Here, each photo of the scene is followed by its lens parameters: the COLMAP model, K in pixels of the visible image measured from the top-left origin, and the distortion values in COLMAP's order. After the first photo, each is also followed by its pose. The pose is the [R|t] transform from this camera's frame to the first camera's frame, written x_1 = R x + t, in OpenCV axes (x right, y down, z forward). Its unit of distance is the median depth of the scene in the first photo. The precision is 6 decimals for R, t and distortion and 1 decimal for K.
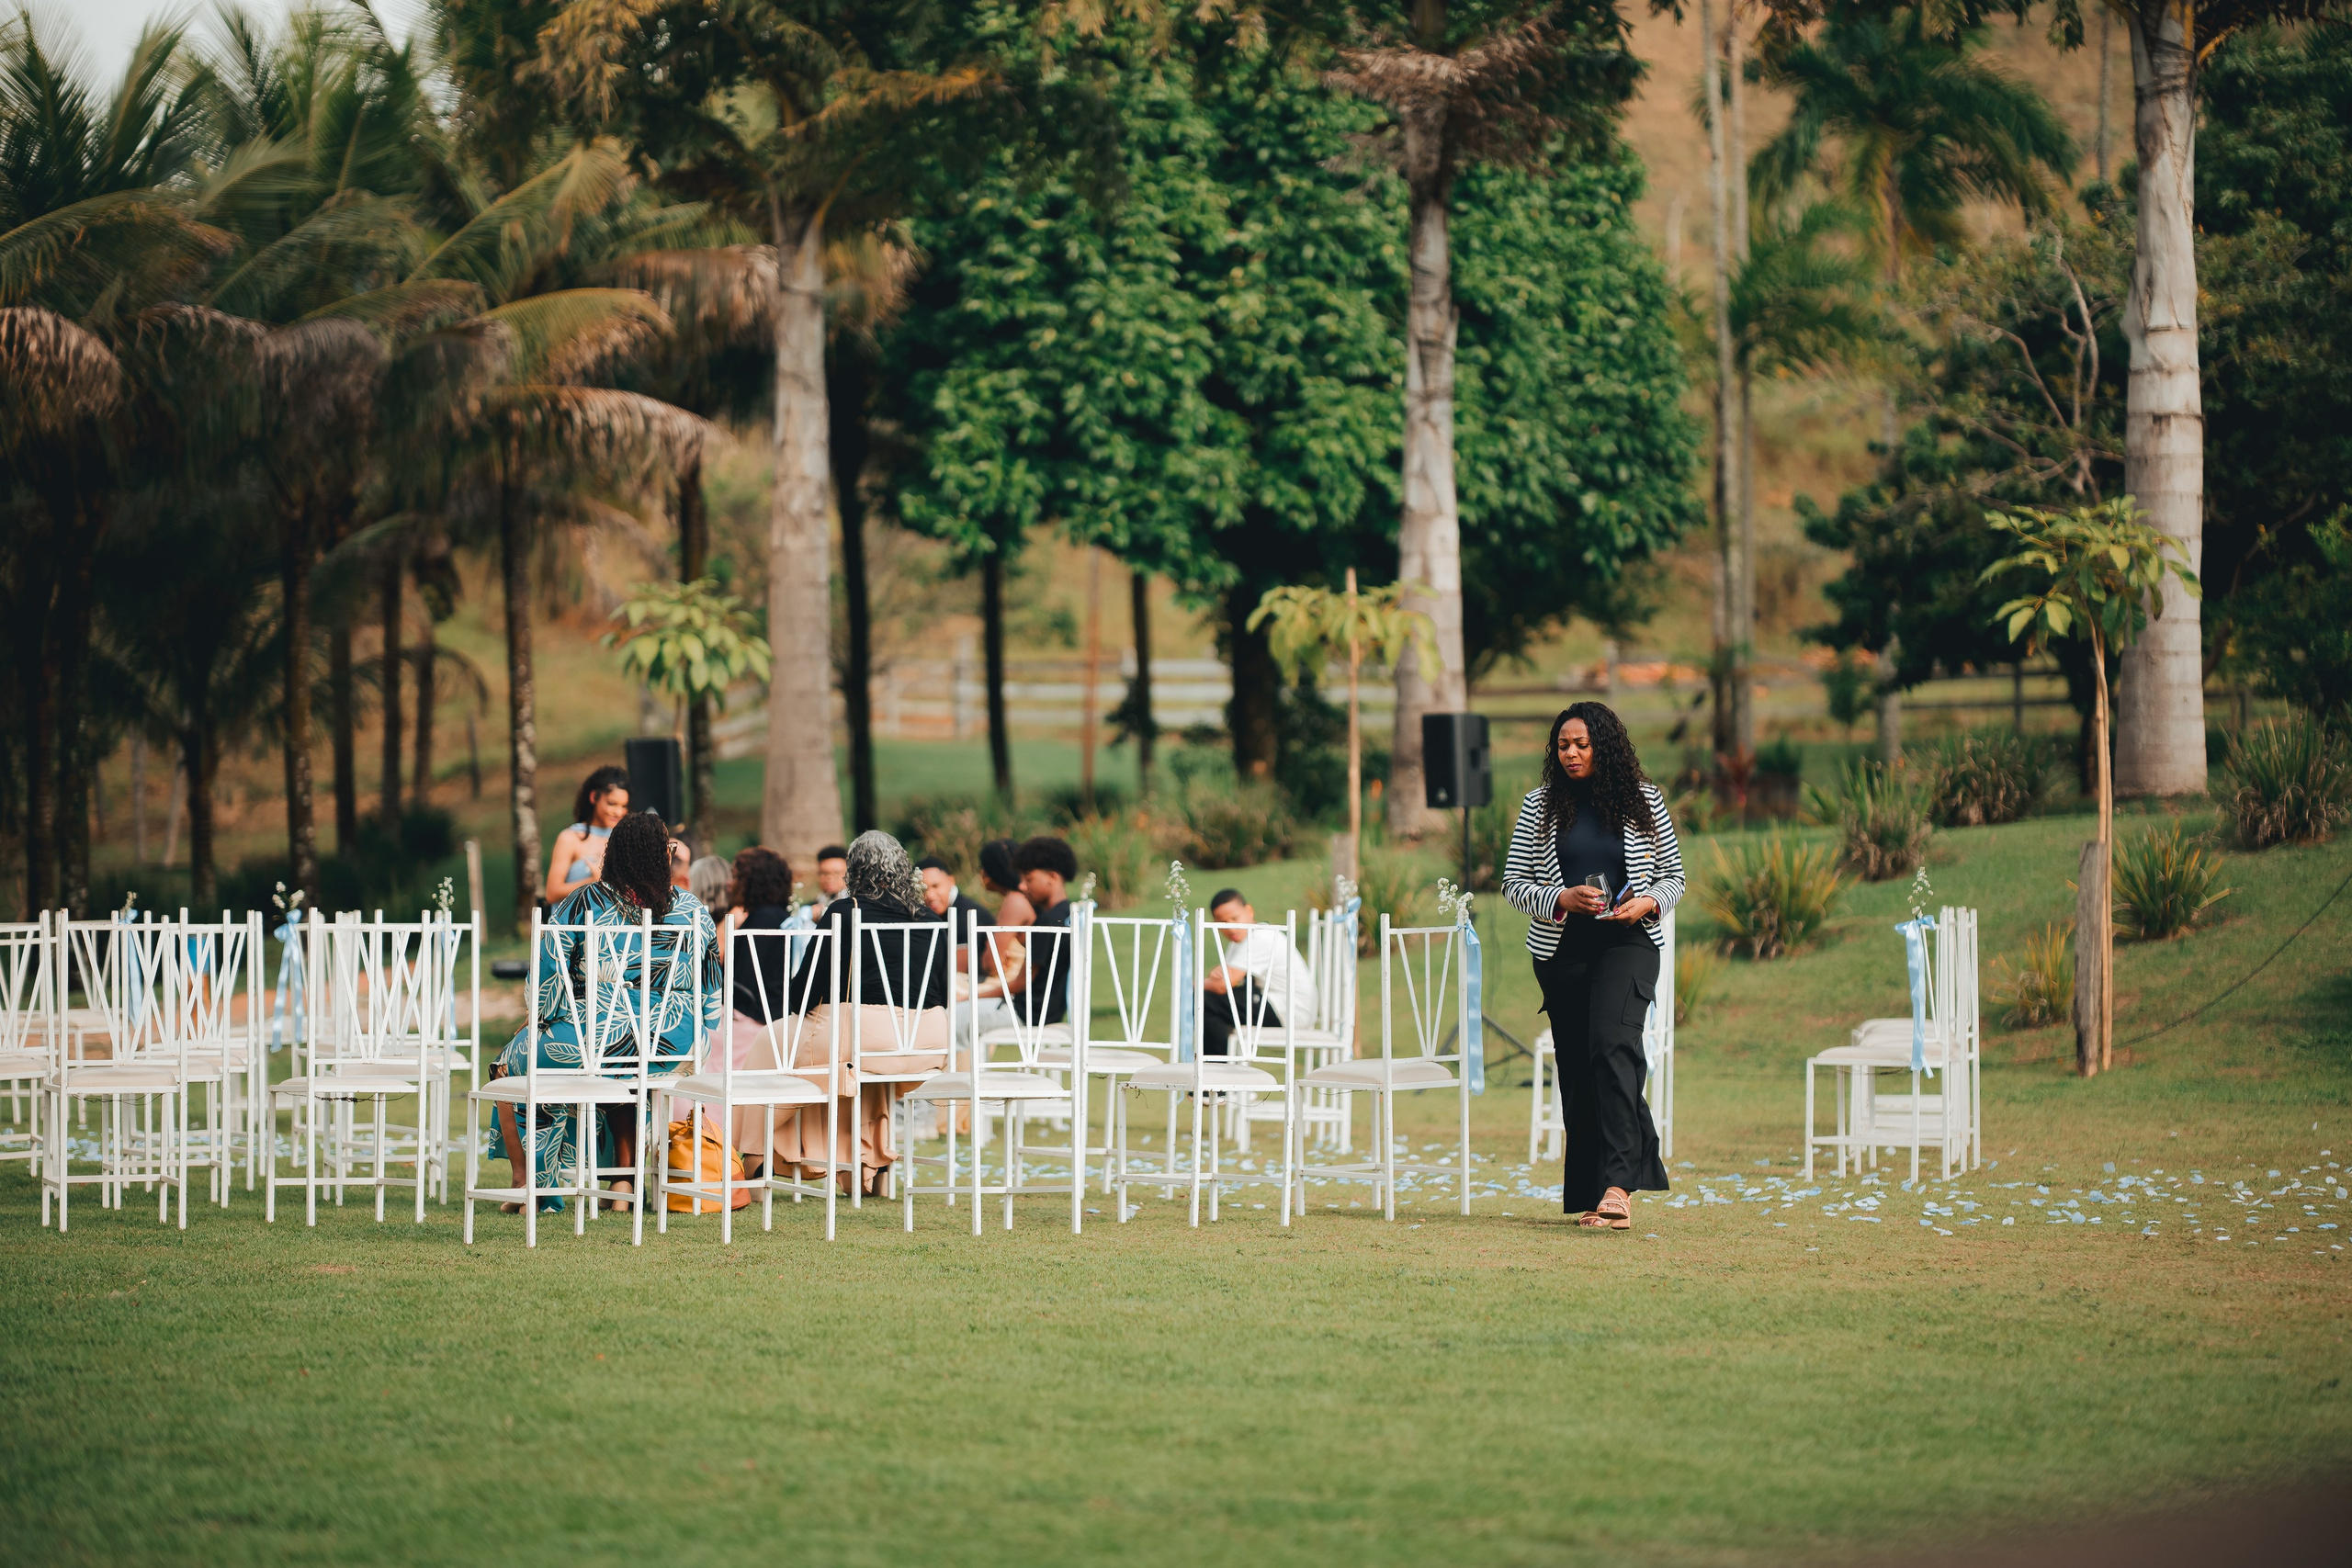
lens RADIAL K [[5977.7, 0, 1150.5], [0, 5977.7, 820.4], [0, 0, 1]] dist [0.161119, -0.139197]
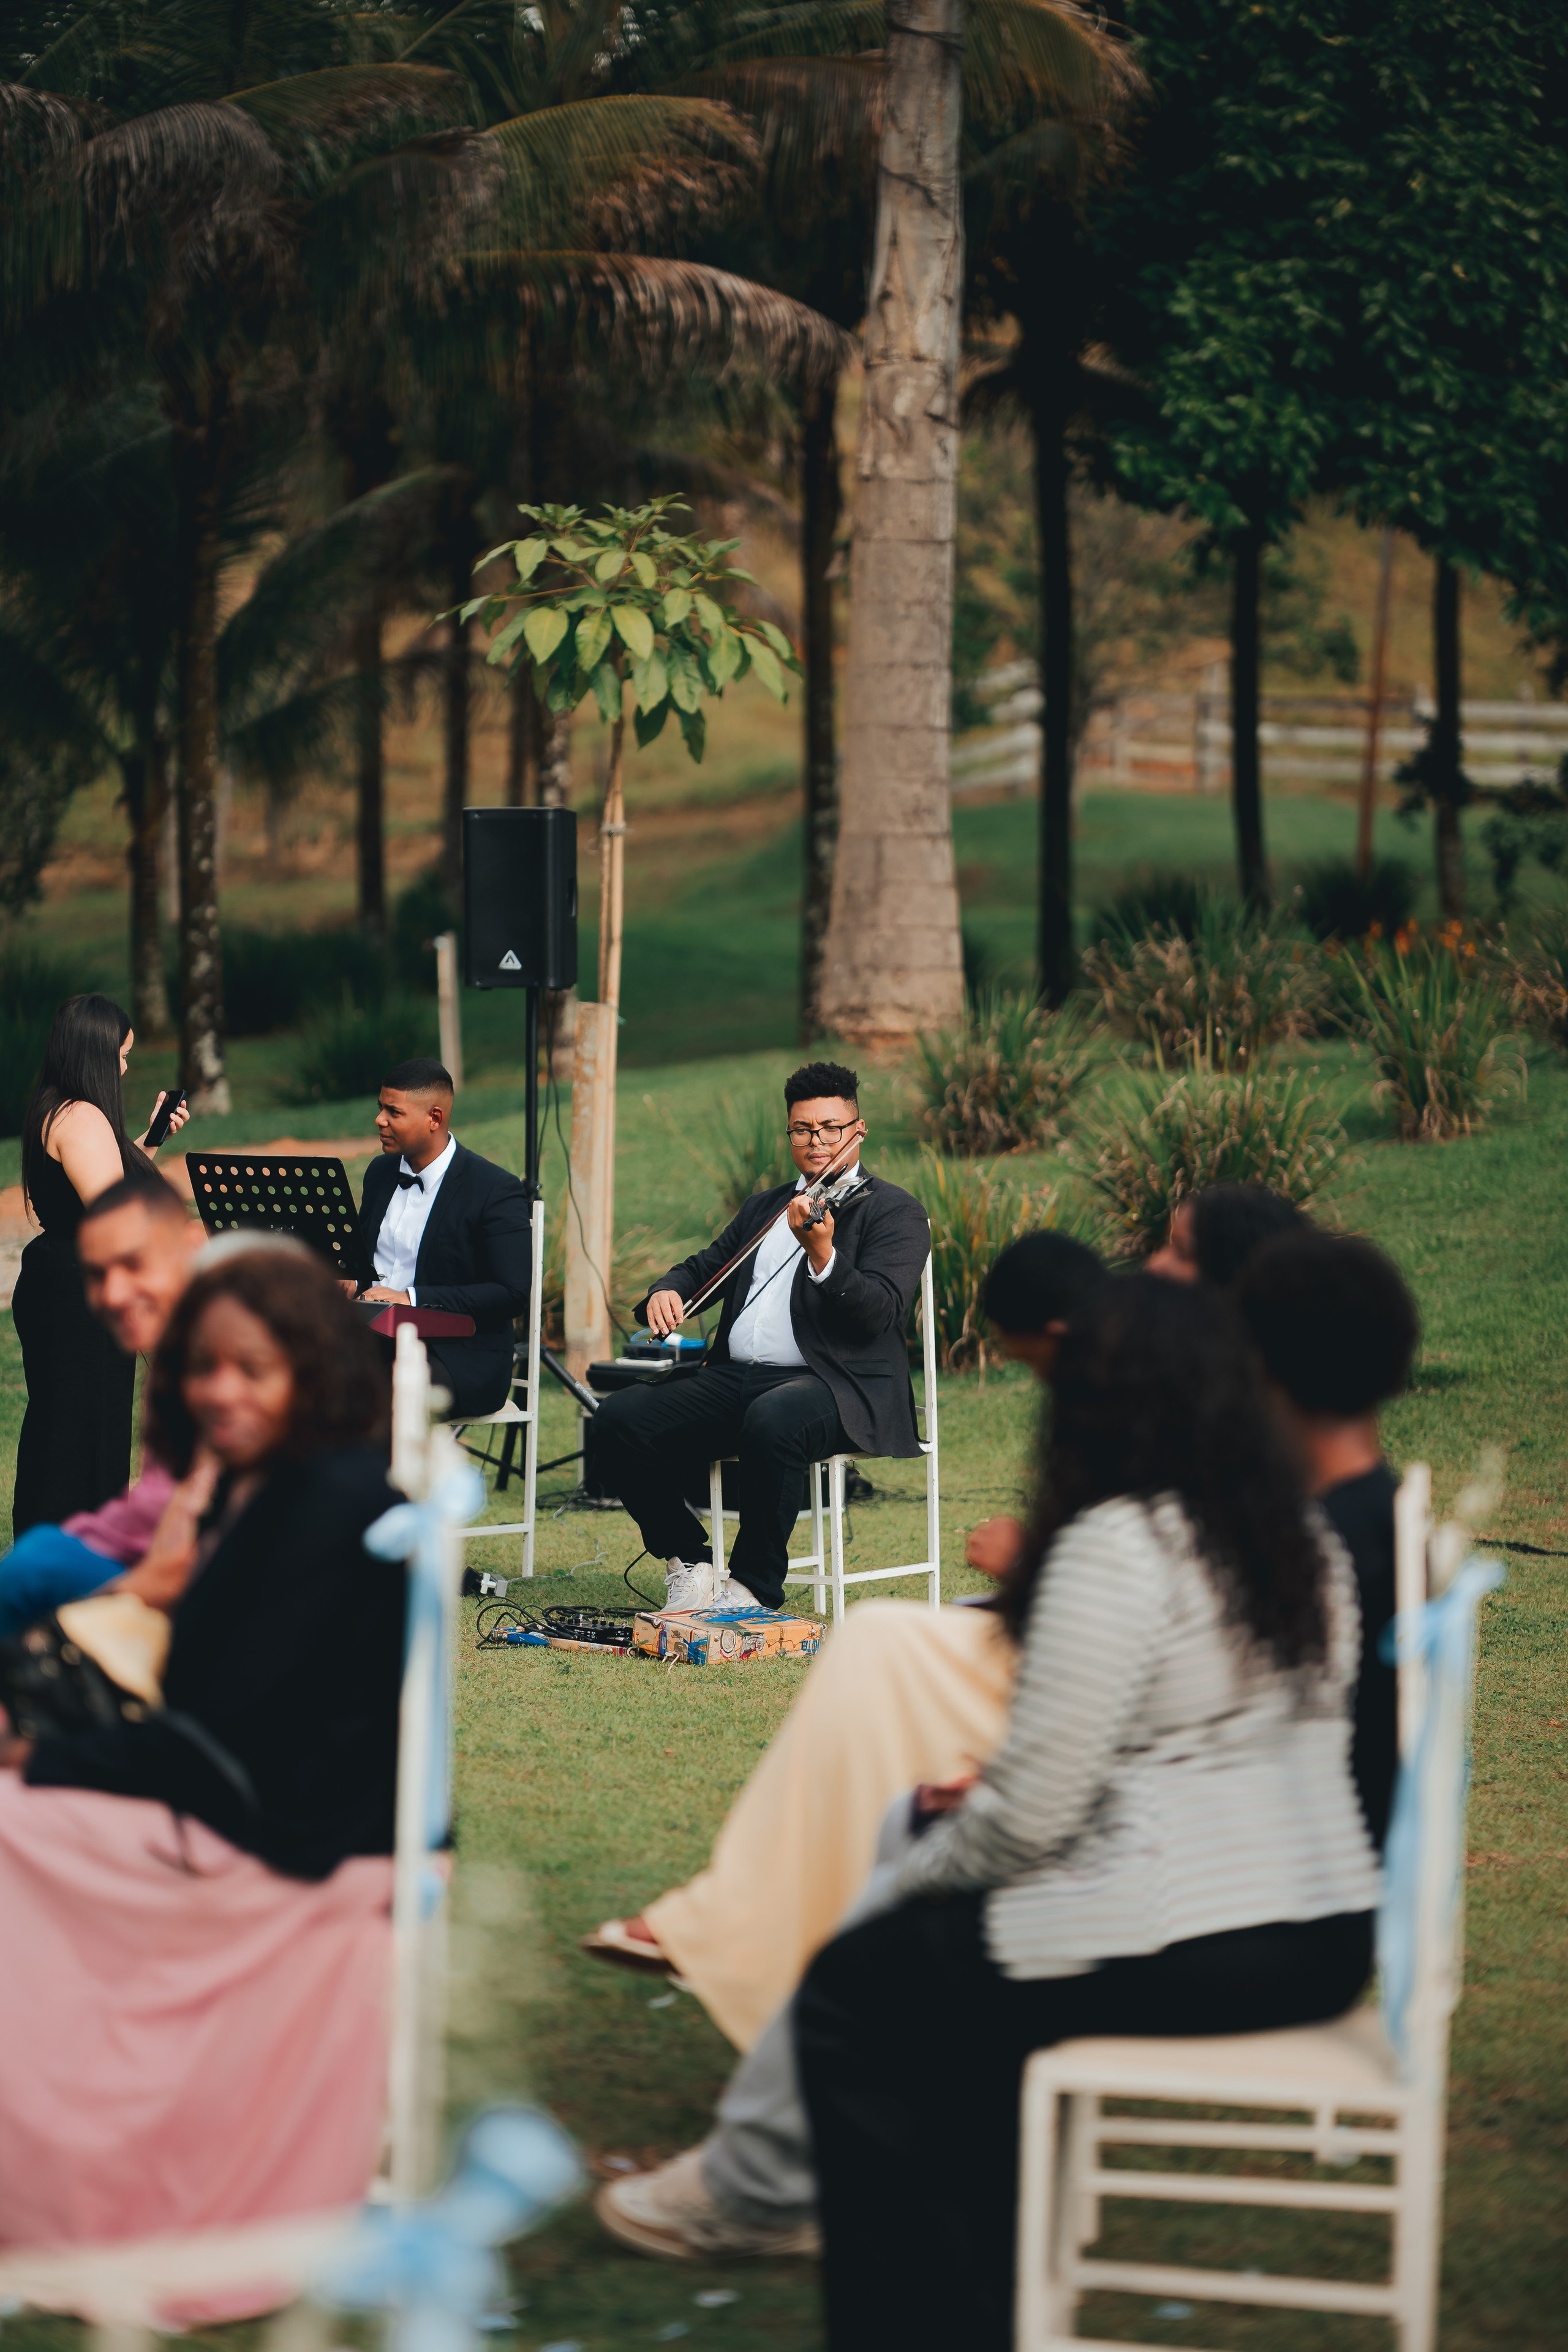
lens RADIAL K [[5912.0, 0, 782.5], [0, 5912.0, 1340.0], [0, 0, 1]] dist [-0.500015, 7.775904]
pose [[0.993855, 0.040424, -0.103040, -0.006274], [-0.031847, 0.995993, 0.083567, -0.007039], [0.106005, -0.079772, 0.991161, 0.325720]]
